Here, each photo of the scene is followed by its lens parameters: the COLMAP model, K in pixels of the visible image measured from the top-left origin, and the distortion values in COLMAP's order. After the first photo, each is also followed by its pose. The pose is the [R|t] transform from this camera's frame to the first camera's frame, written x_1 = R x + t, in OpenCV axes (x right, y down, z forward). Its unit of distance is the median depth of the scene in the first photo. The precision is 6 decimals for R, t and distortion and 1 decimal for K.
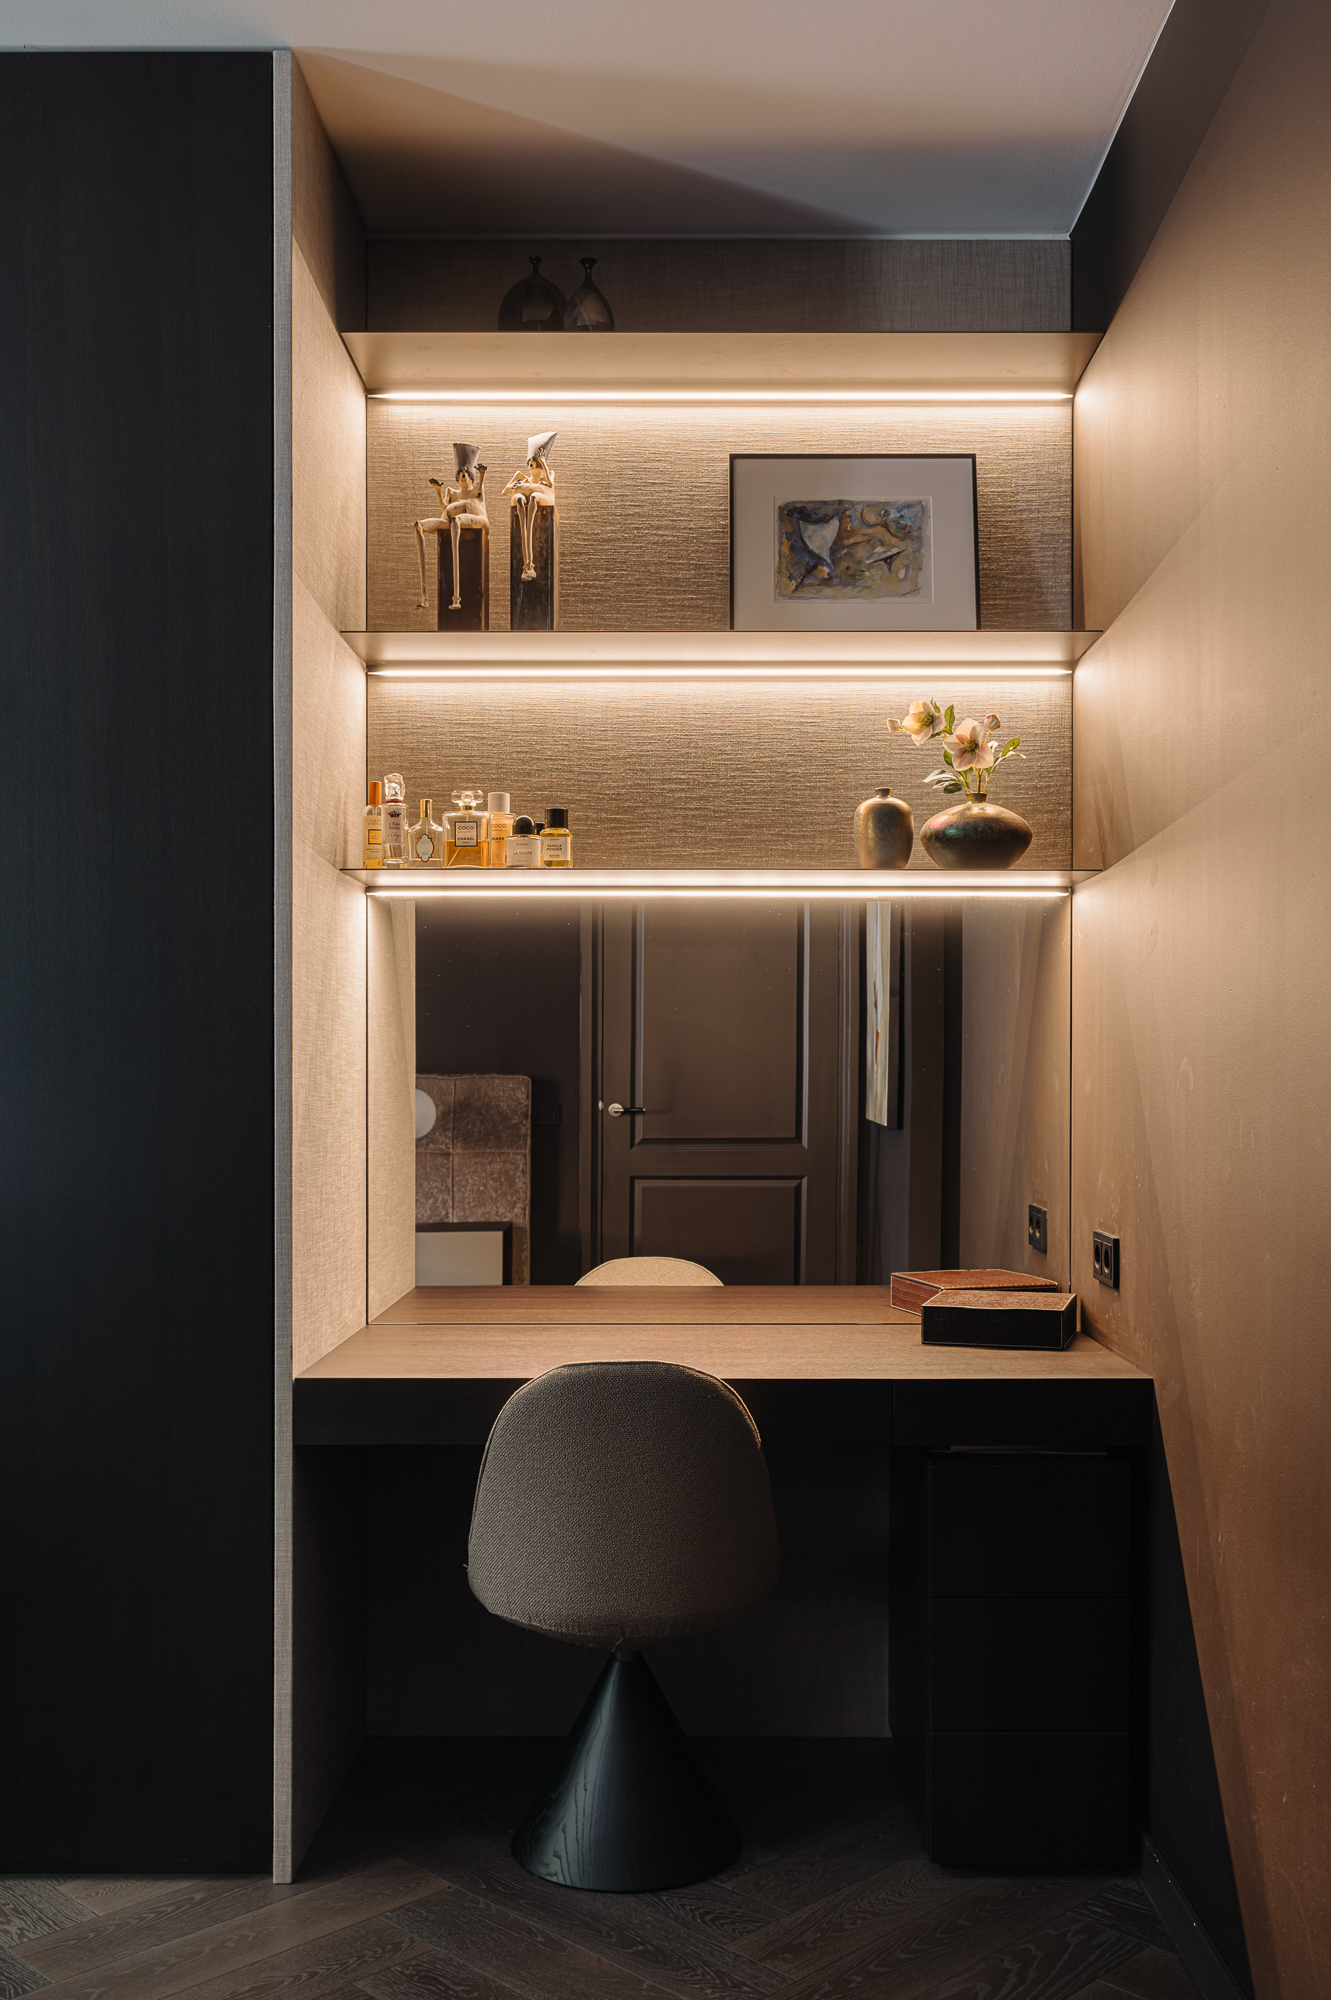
lens RADIAL K [[1864.2, 0, 665.5], [0, 1864.2, 1000.0], [0, 0, 1]] dist [-0.003455, 0.016531]
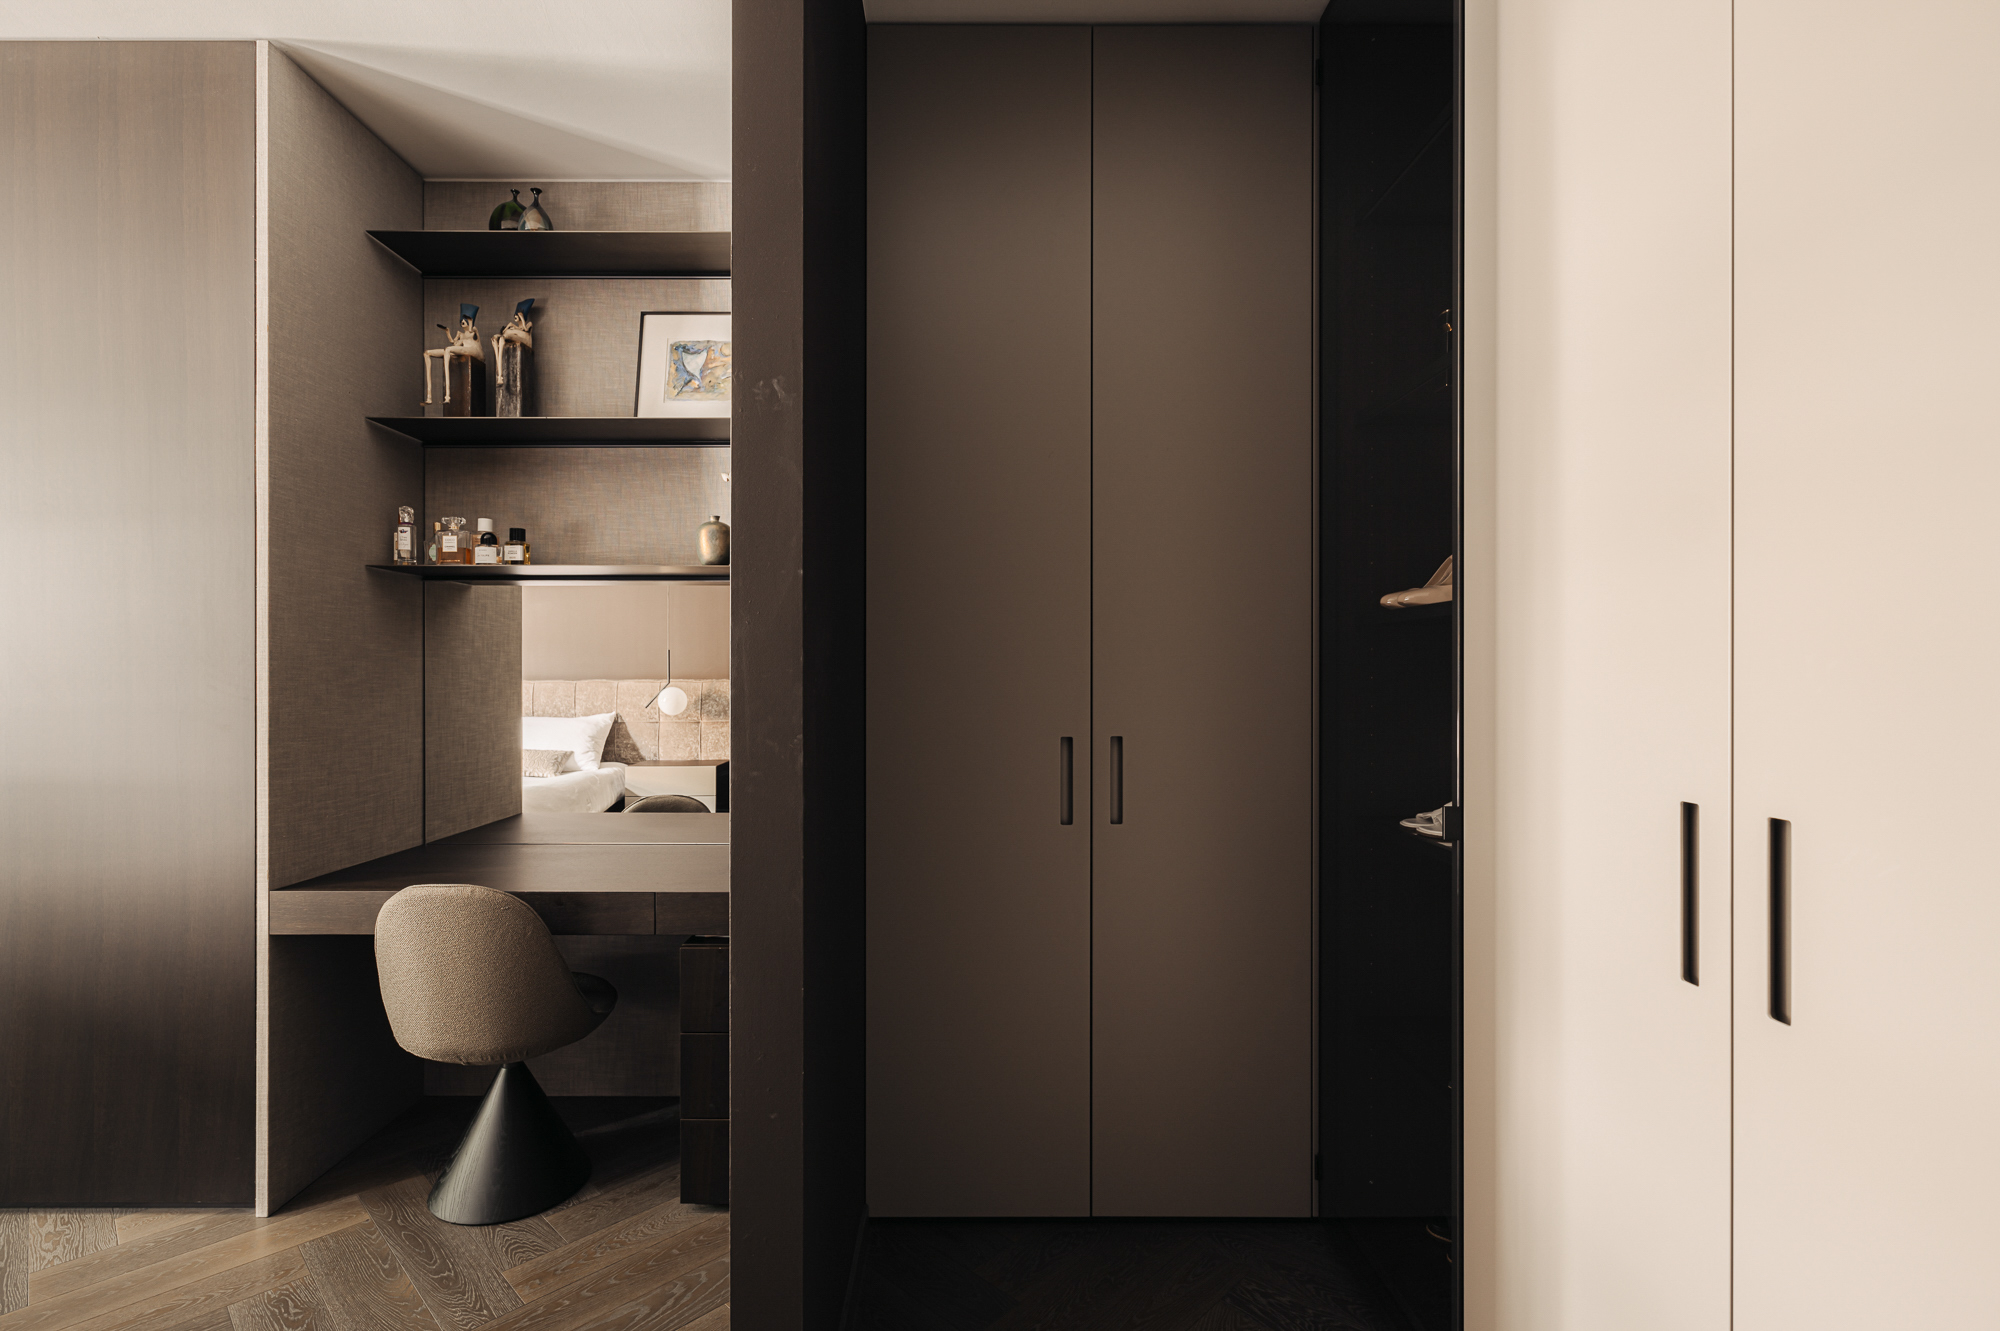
lens RADIAL K [[910.5, 0, 999.6], [0, 910.5, 623.8], [0, 0, 1]] dist [0.001208, 0.000128]
pose [[0.999998, 0.001994, -0.000413, 0.396528], [-0.001997, 0.999975, -0.006740, -0.016477], [0.000399, 0.006740, 0.999977, 0.229145]]
